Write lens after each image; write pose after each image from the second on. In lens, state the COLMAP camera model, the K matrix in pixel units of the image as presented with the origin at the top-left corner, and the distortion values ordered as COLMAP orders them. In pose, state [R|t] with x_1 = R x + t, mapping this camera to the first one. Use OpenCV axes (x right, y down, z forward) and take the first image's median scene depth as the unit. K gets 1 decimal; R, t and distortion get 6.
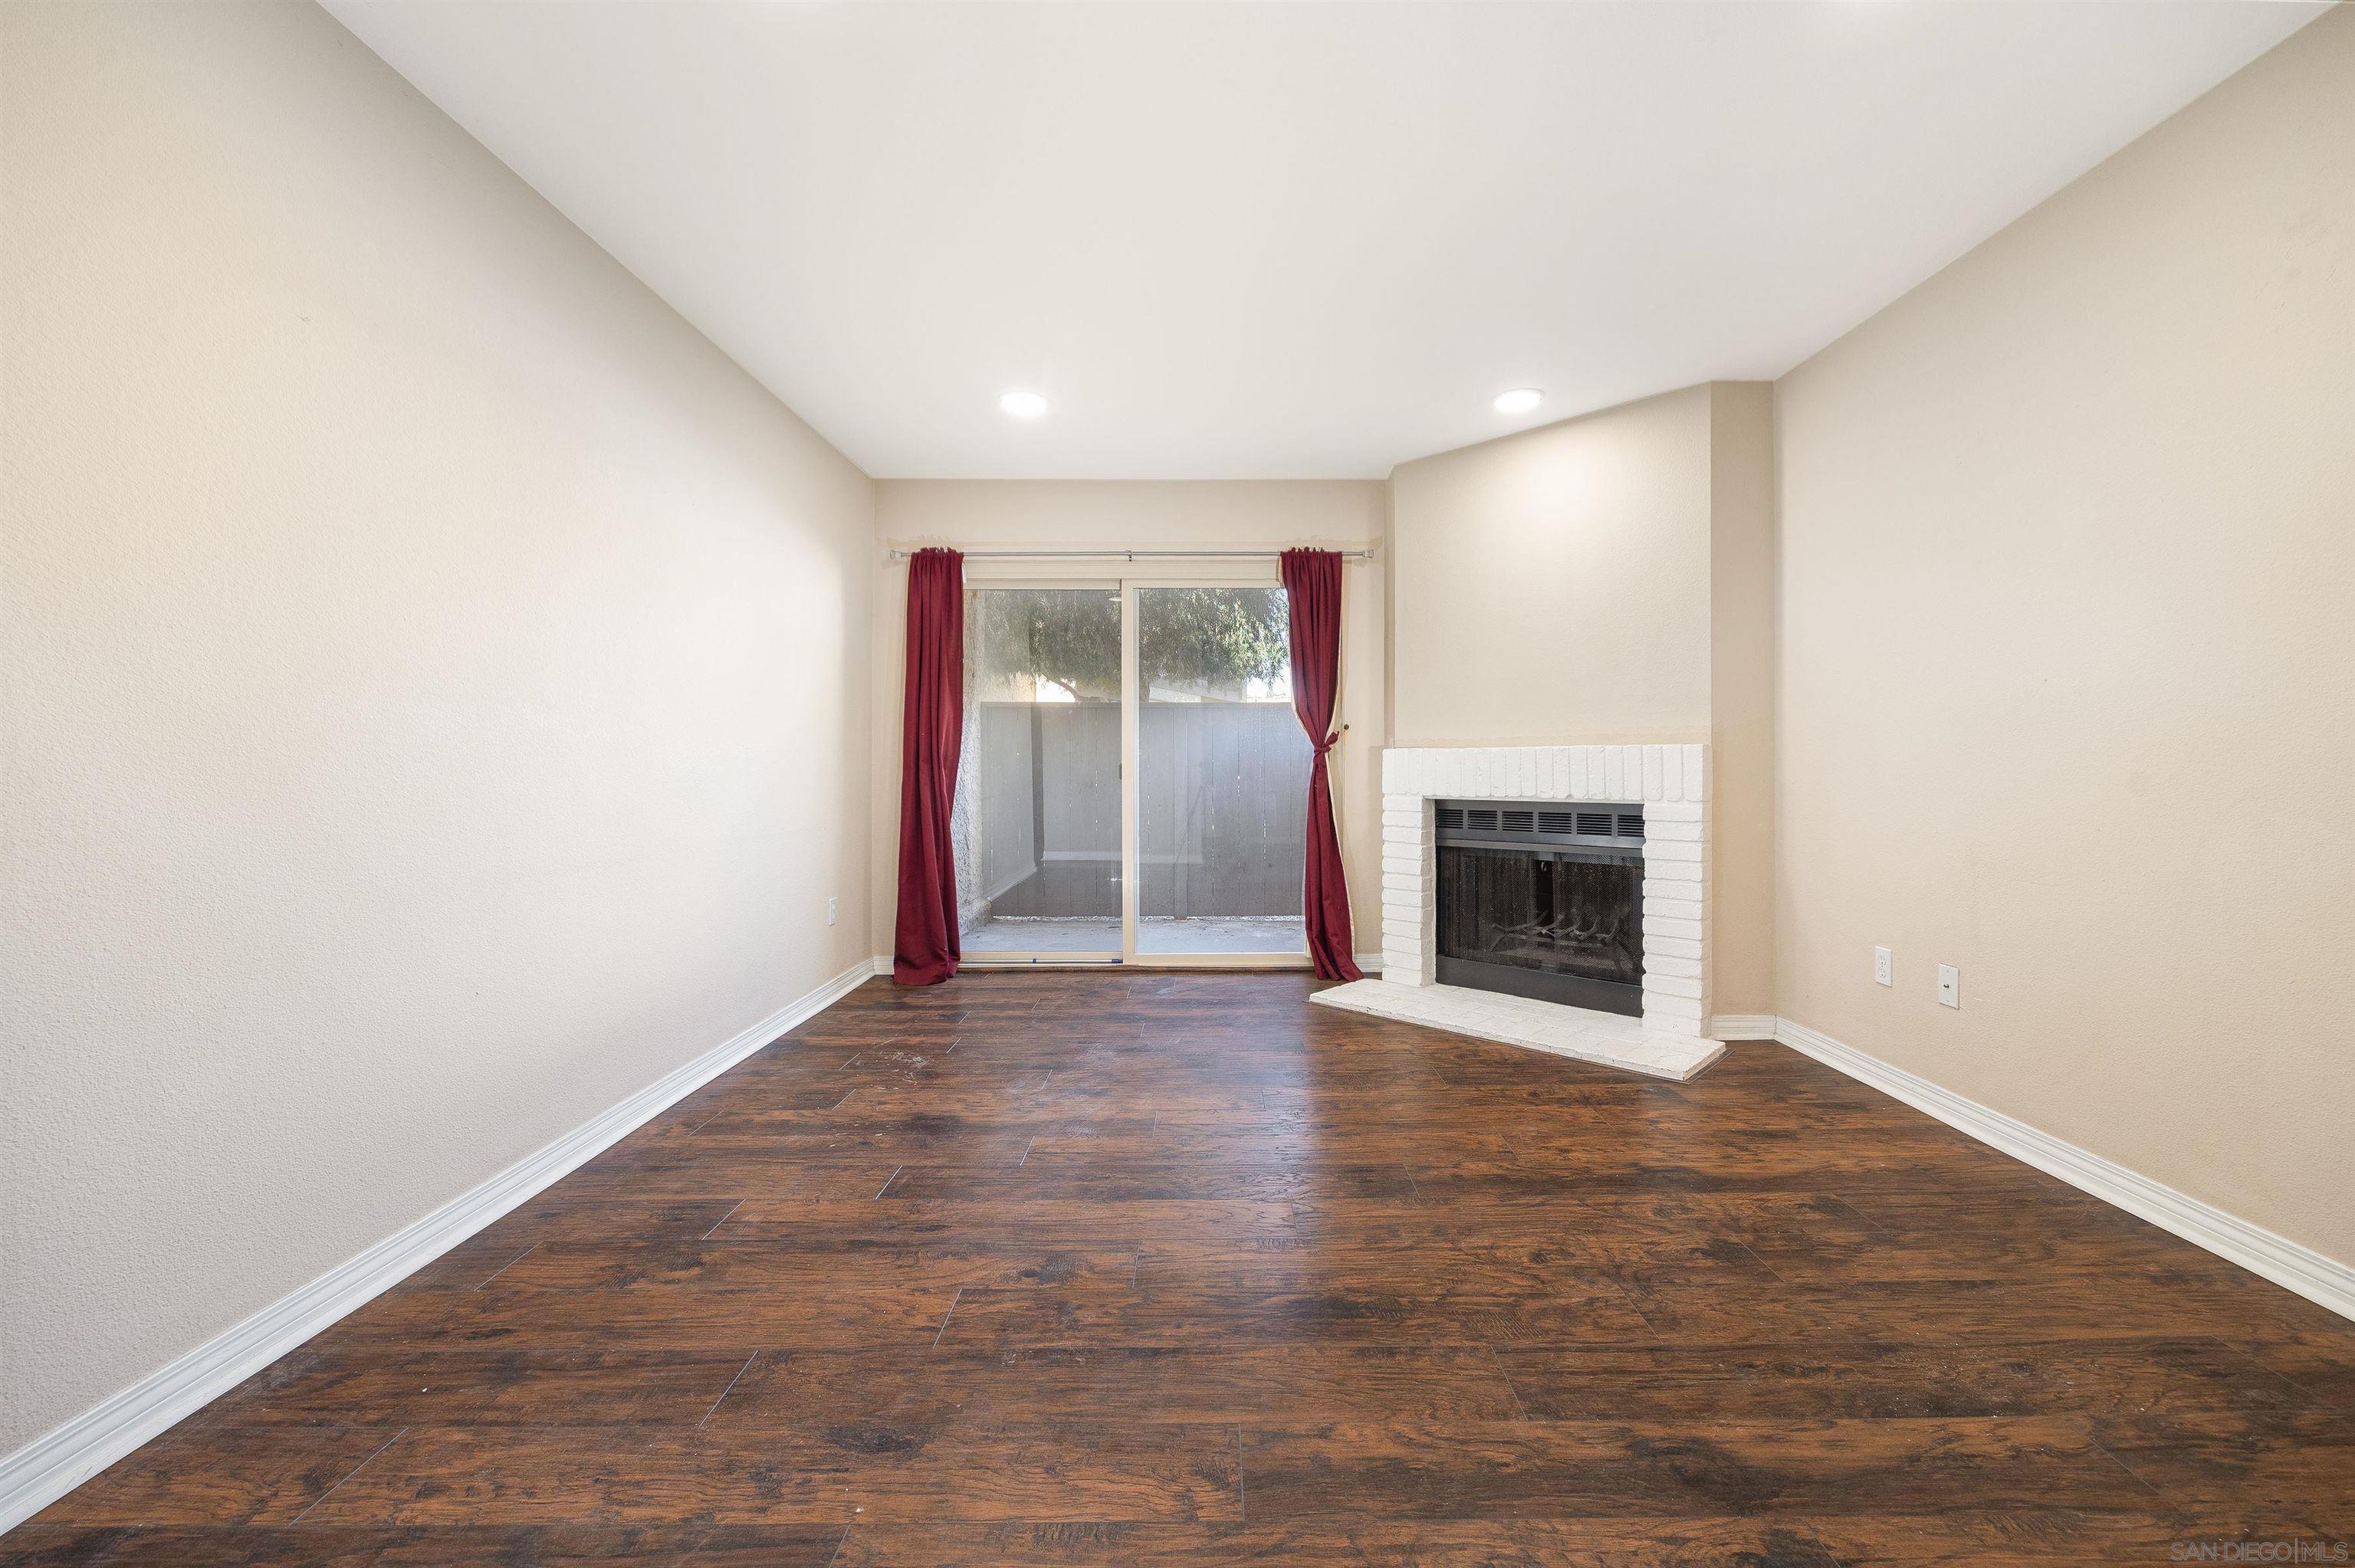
lens RADIAL K [[927.6, 0, 1178.3], [0, 927.6, 770.2], [0, 0, 1]] dist [0.010052, -0.000108]
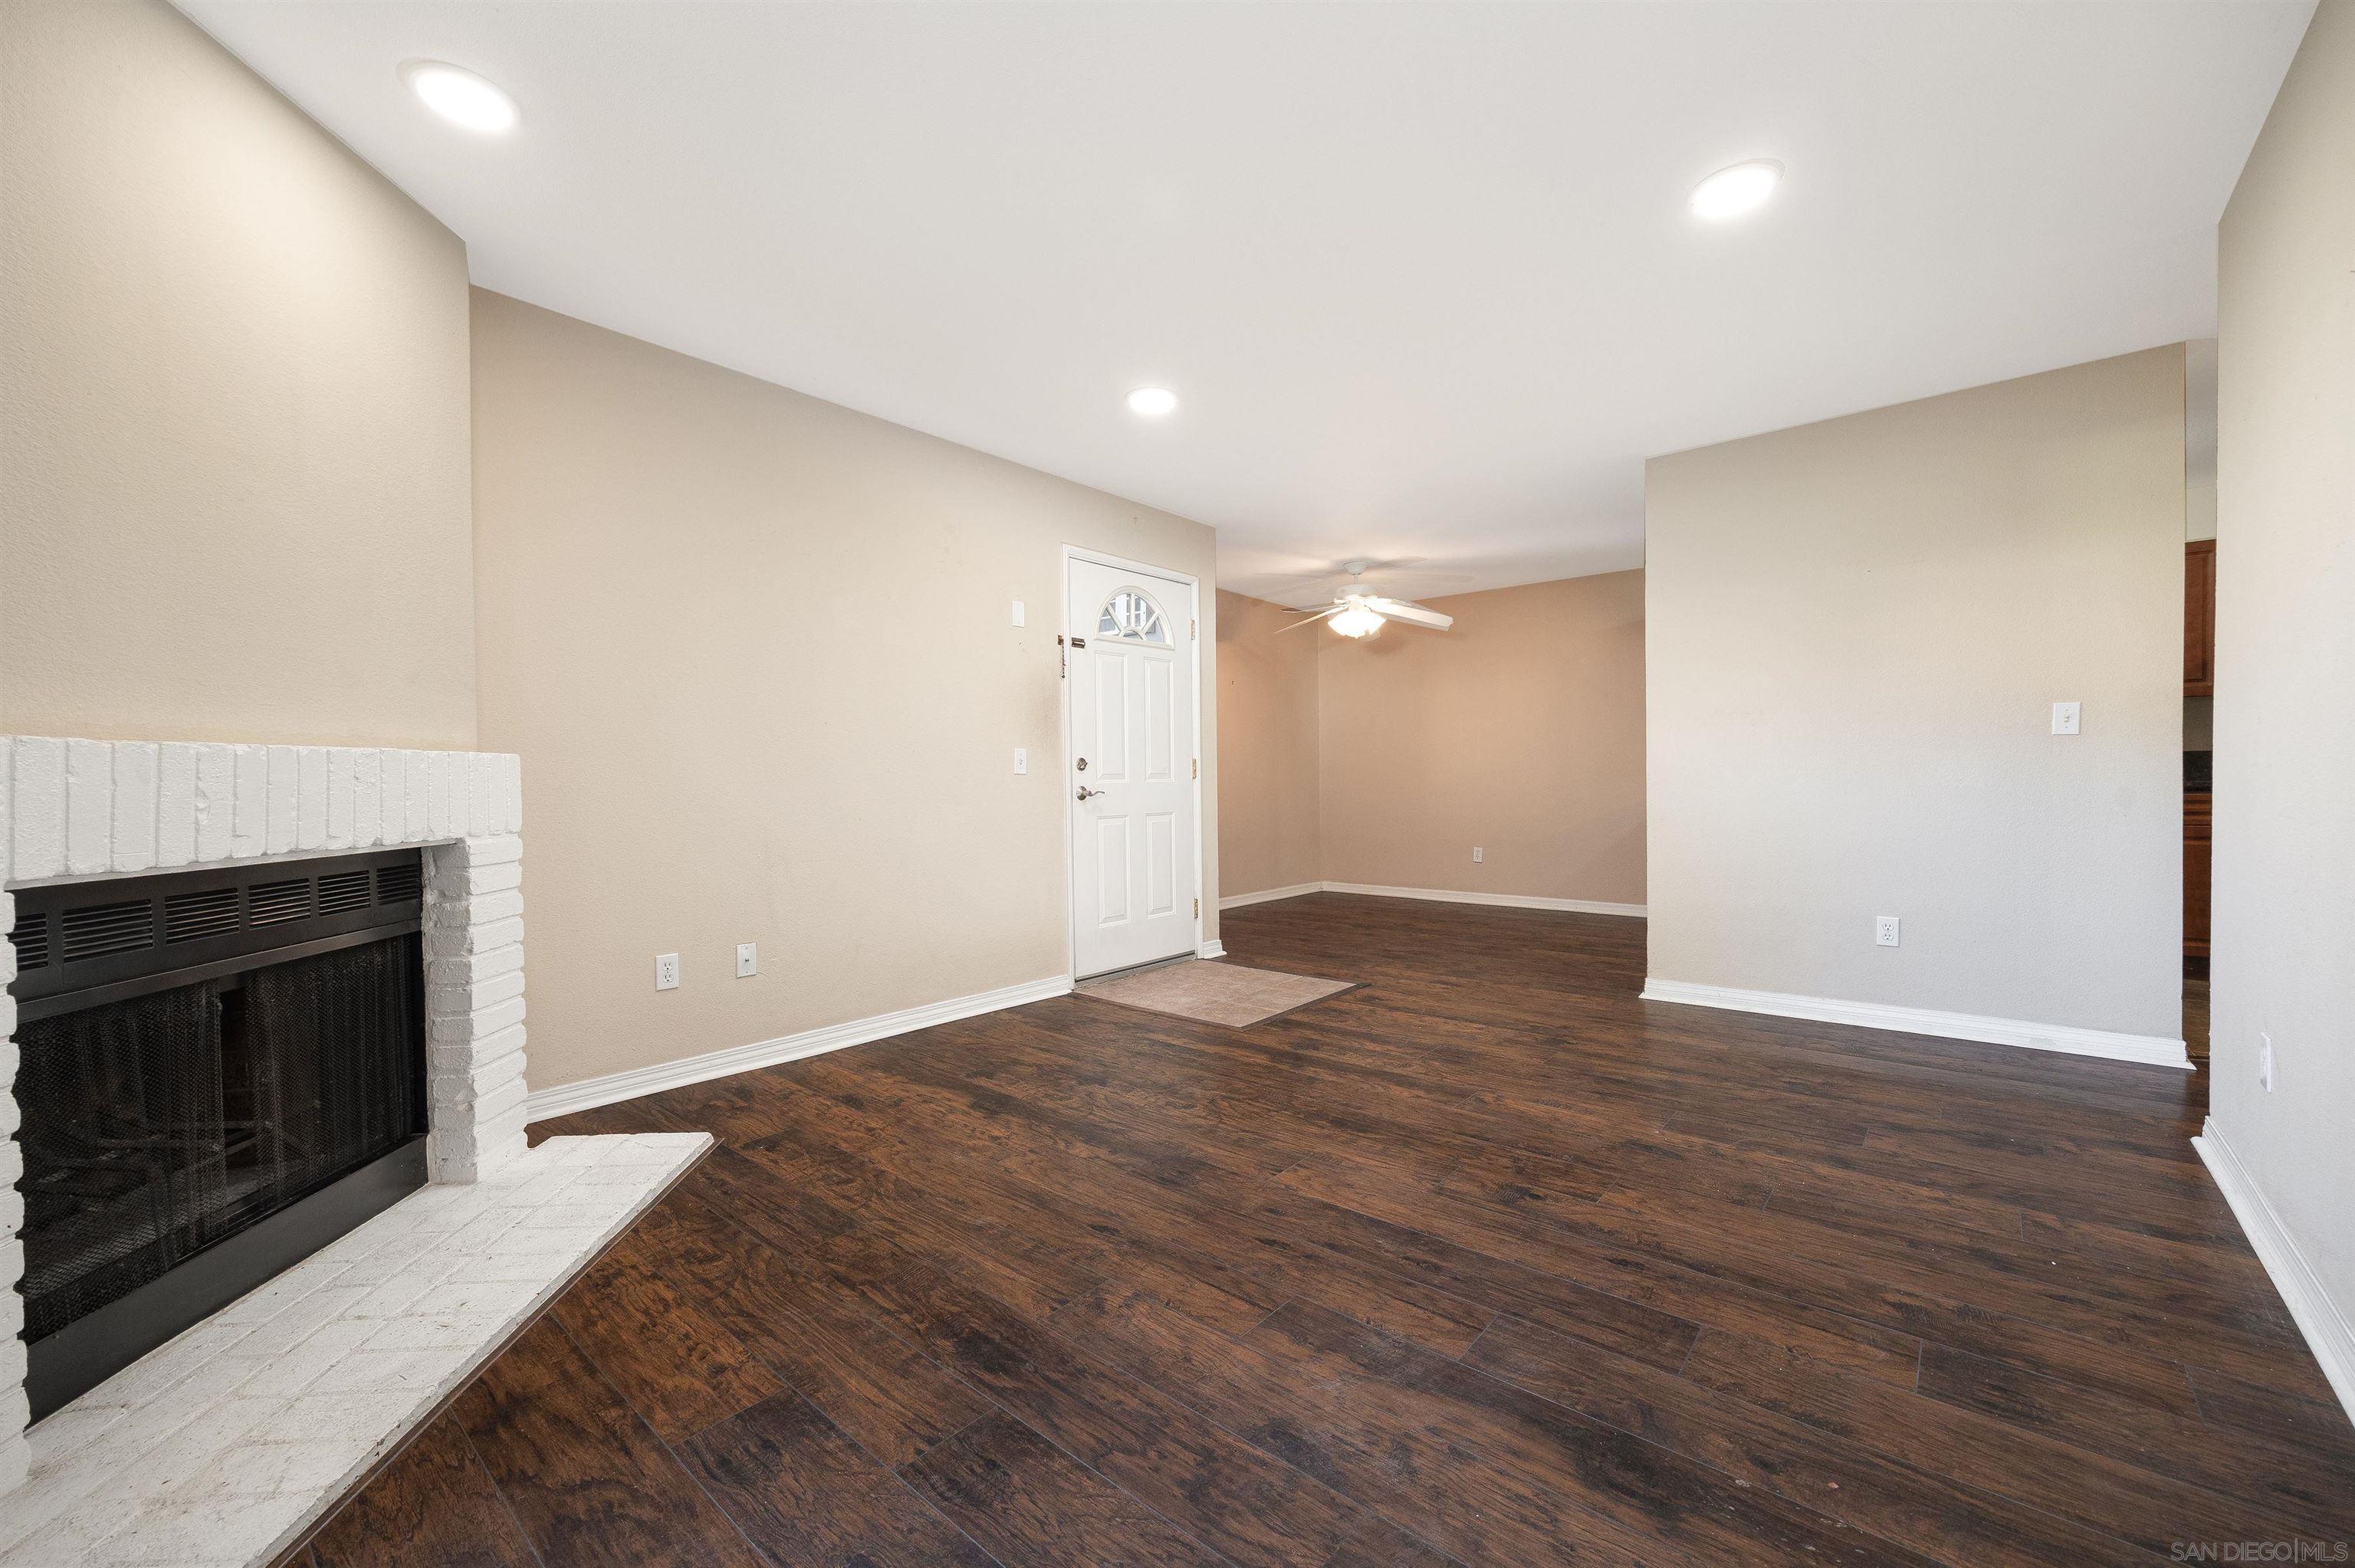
lens RADIAL K [[927.6, 0, 1186.4], [0, 927.6, 786.1], [0, 0, 1]] dist [0.010052, -0.000108]
pose [[-0.774812, 0.004367, 0.632176, -0.519596], [0.015432, 0.999809, 0.012008, -0.009245], [-0.632003, 0.019060, -0.774732, 2.002768]]
